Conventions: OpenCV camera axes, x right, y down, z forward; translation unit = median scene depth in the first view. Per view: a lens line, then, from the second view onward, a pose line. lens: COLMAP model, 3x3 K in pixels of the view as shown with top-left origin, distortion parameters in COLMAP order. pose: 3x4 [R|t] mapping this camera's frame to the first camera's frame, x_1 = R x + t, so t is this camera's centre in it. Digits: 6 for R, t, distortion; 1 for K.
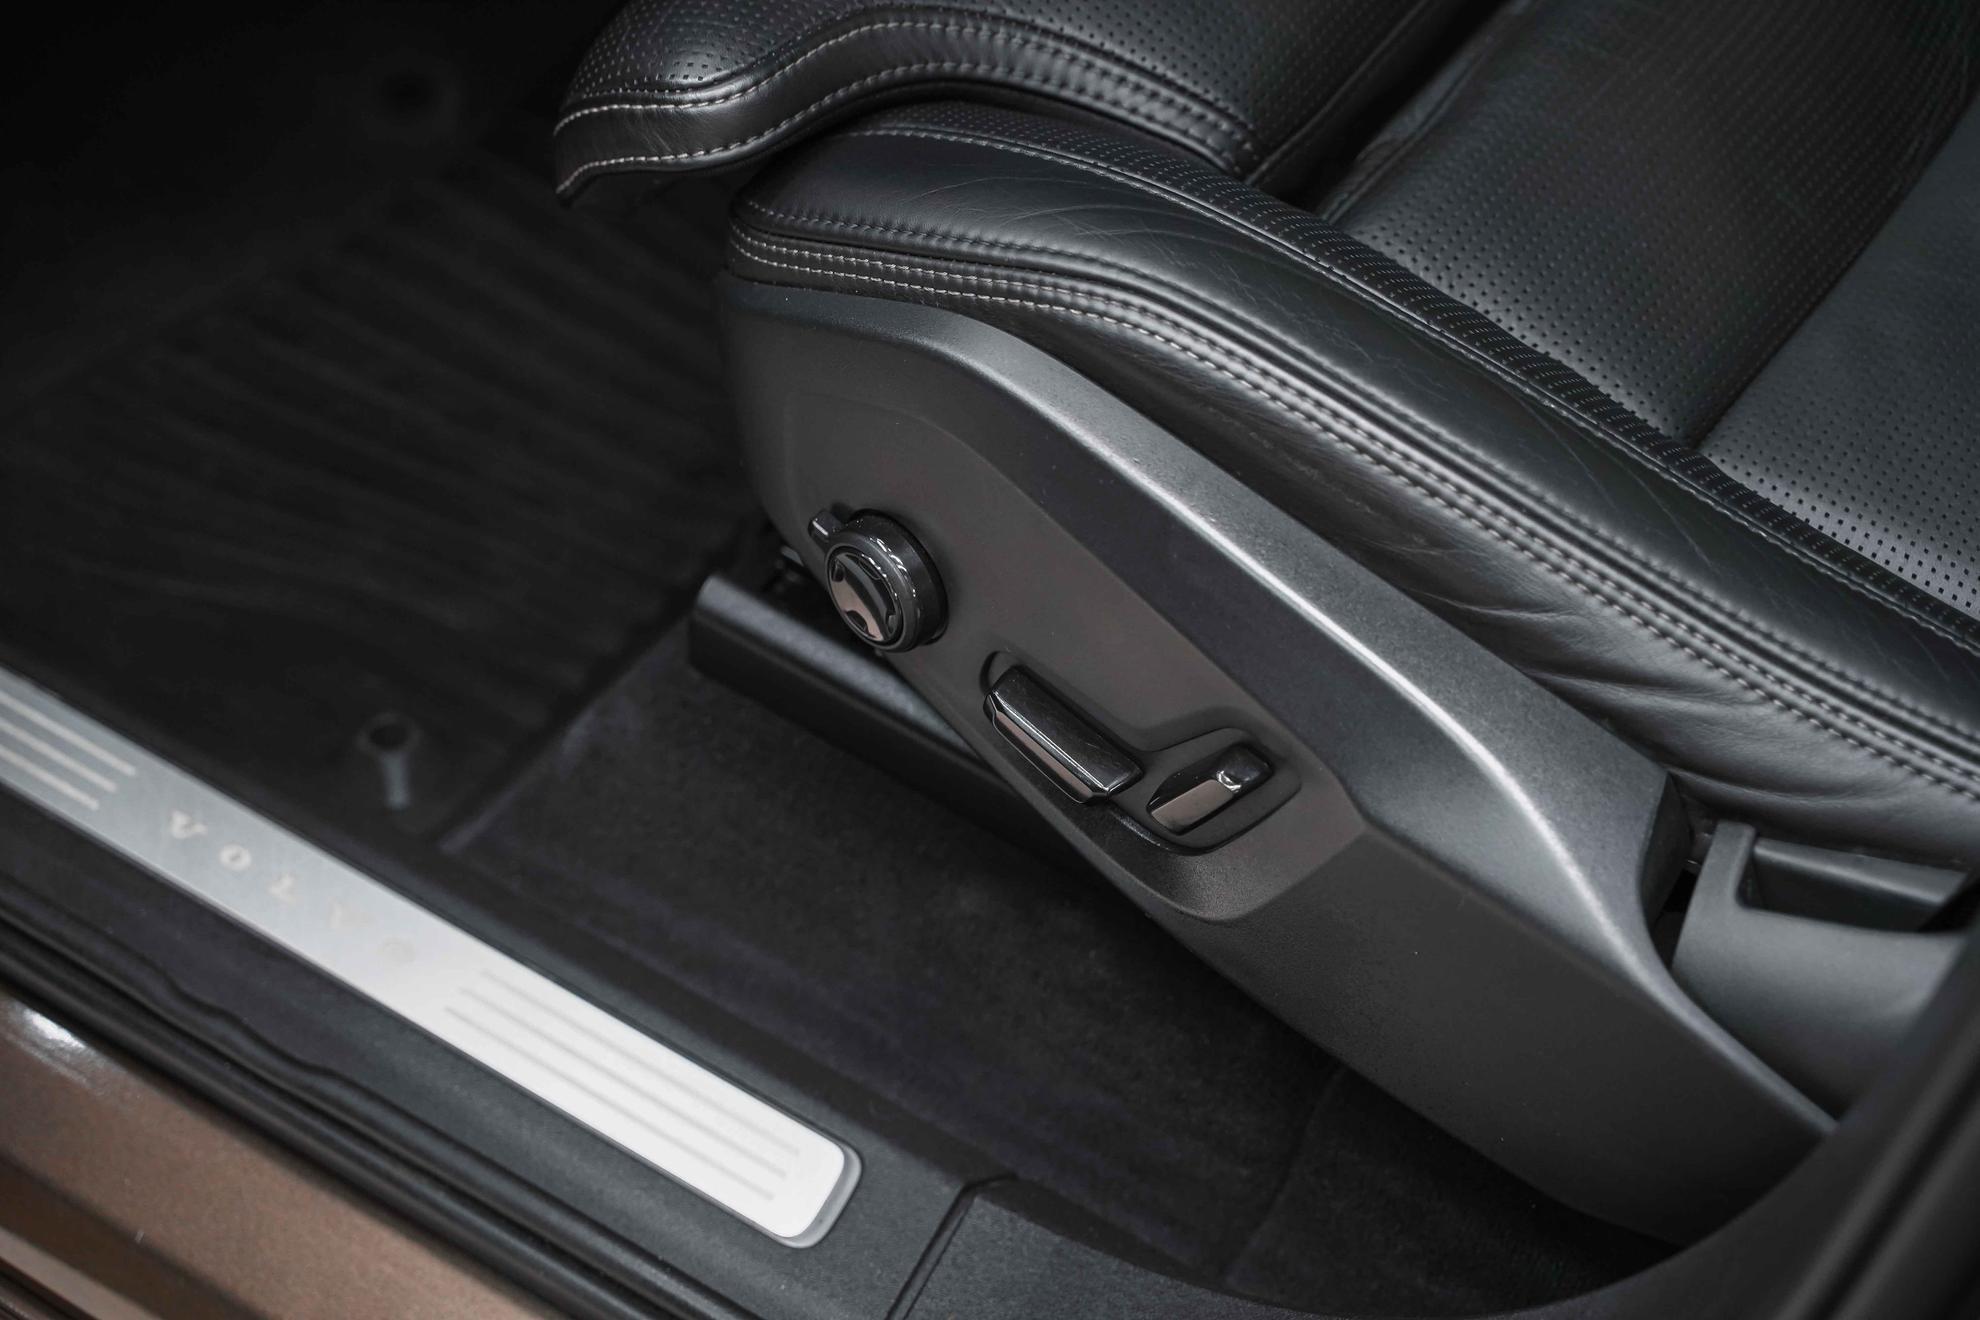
lens RADIAL K [[3573.8, 0, 991.1], [0, 3573.8, 655.8], [0, 0, 1]] dist [0.015325, 0.000000]
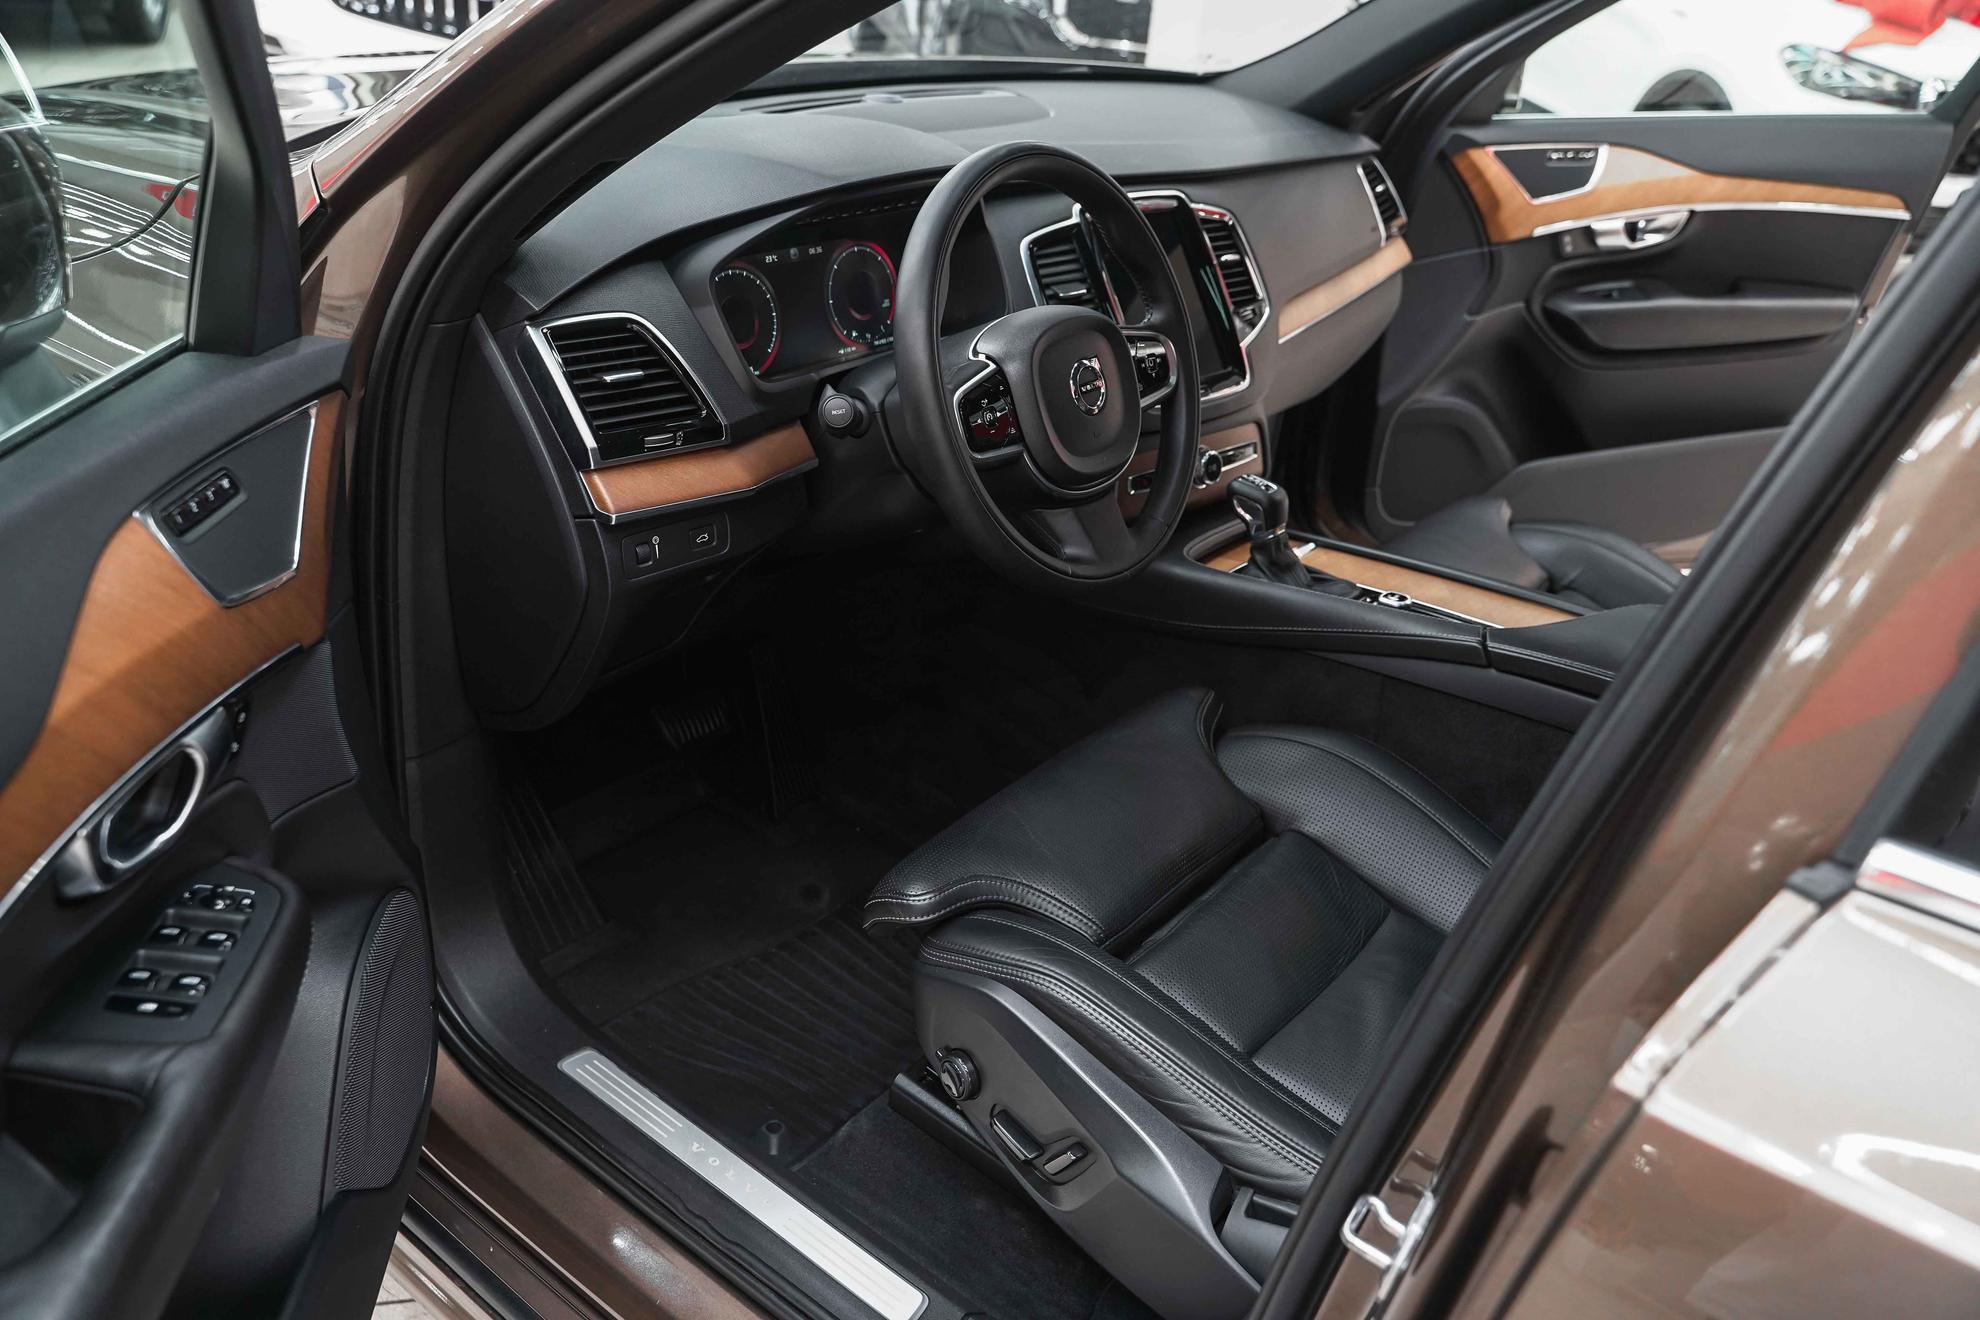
lens RADIAL K [[1632.7, 0, 996.7], [0, 1632.7, 655.6], [0, 0, 1]] dist [-0.015623, 0.003987]
pose [[0.994452, 0.090946, -0.052868, 0.037464], [-0.102980, 0.944243, -0.312729, 0.066925], [0.021479, 0.316438, 0.948370, -0.332717]]
